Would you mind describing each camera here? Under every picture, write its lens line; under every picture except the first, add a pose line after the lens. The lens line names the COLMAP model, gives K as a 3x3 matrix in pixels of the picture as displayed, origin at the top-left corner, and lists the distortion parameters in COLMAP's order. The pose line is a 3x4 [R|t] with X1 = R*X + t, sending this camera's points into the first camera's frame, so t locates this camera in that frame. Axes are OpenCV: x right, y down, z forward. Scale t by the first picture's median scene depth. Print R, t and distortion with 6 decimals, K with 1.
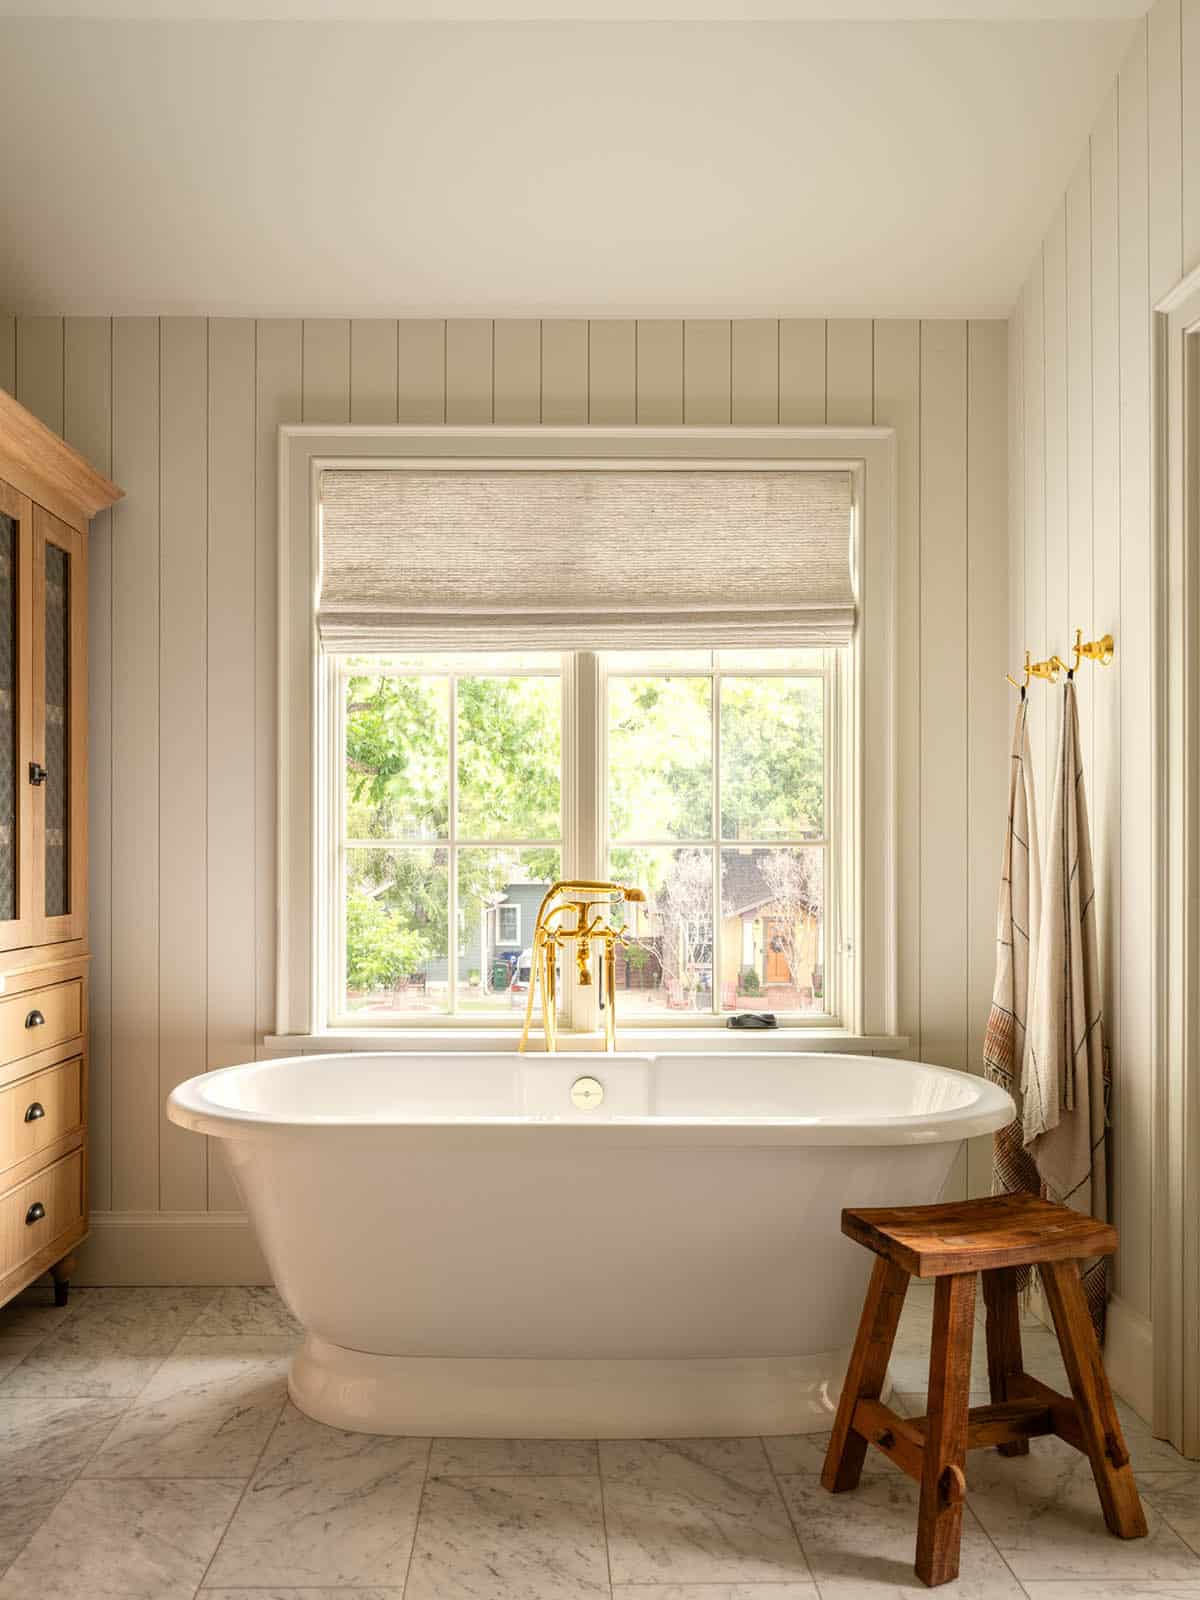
lens RADIAL K [[1219.1, 0, 595.0], [0, 1219.1, 900.2], [0, 0, 1]] dist [-0.004270, -0.003697]
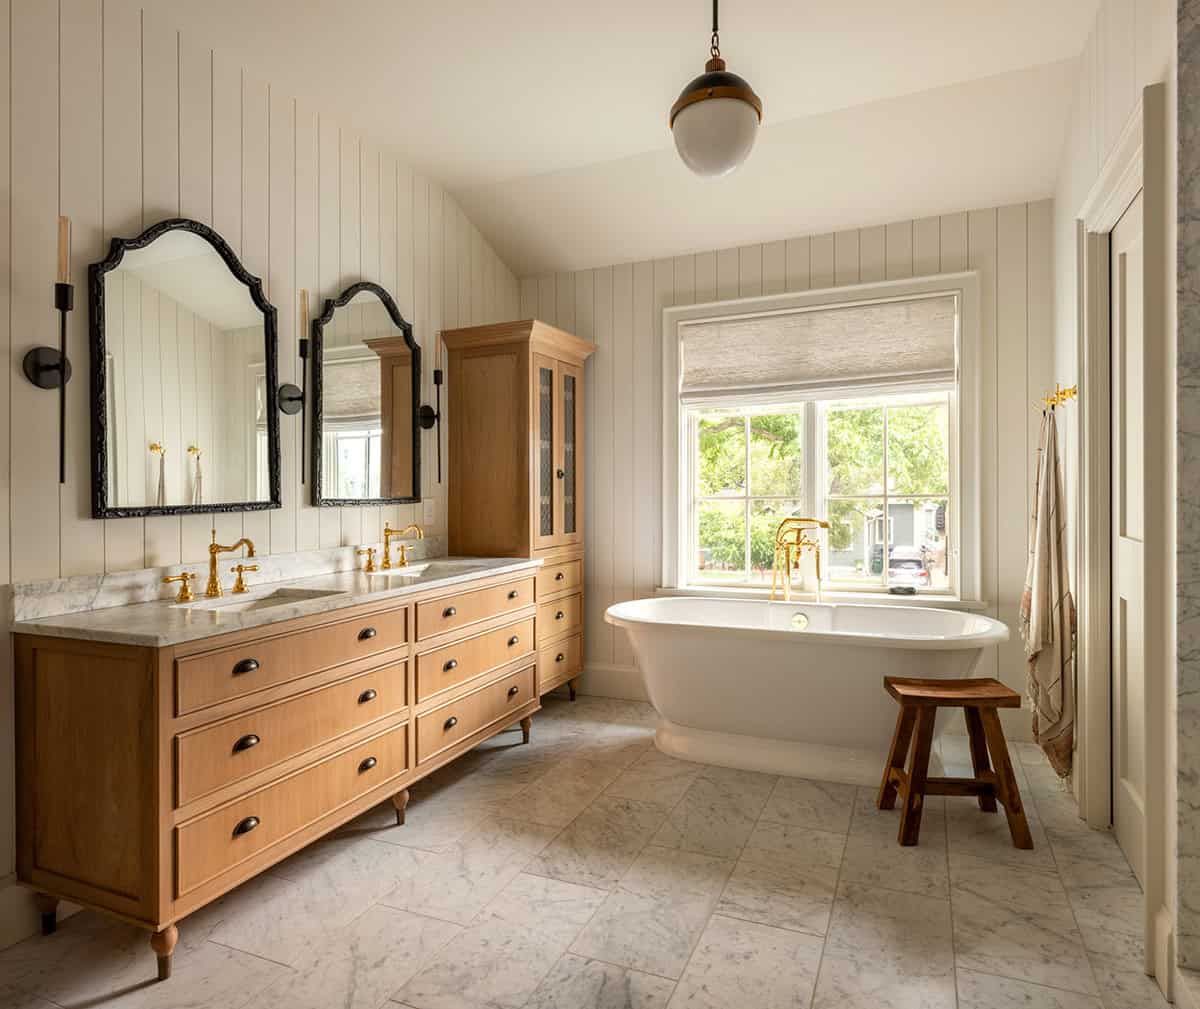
lens RADIAL K [[758.7, 0, 600.0], [0, 758.7, 504.5], [0, 0, 1]] dist [0.000759, -0.000292]
pose [[0.906660, -0.008210, -0.421782, 0.212990], [0.002708, 0.999903, -0.013641, -0.020510], [0.421854, 0.011226, 0.906594, -0.282051]]
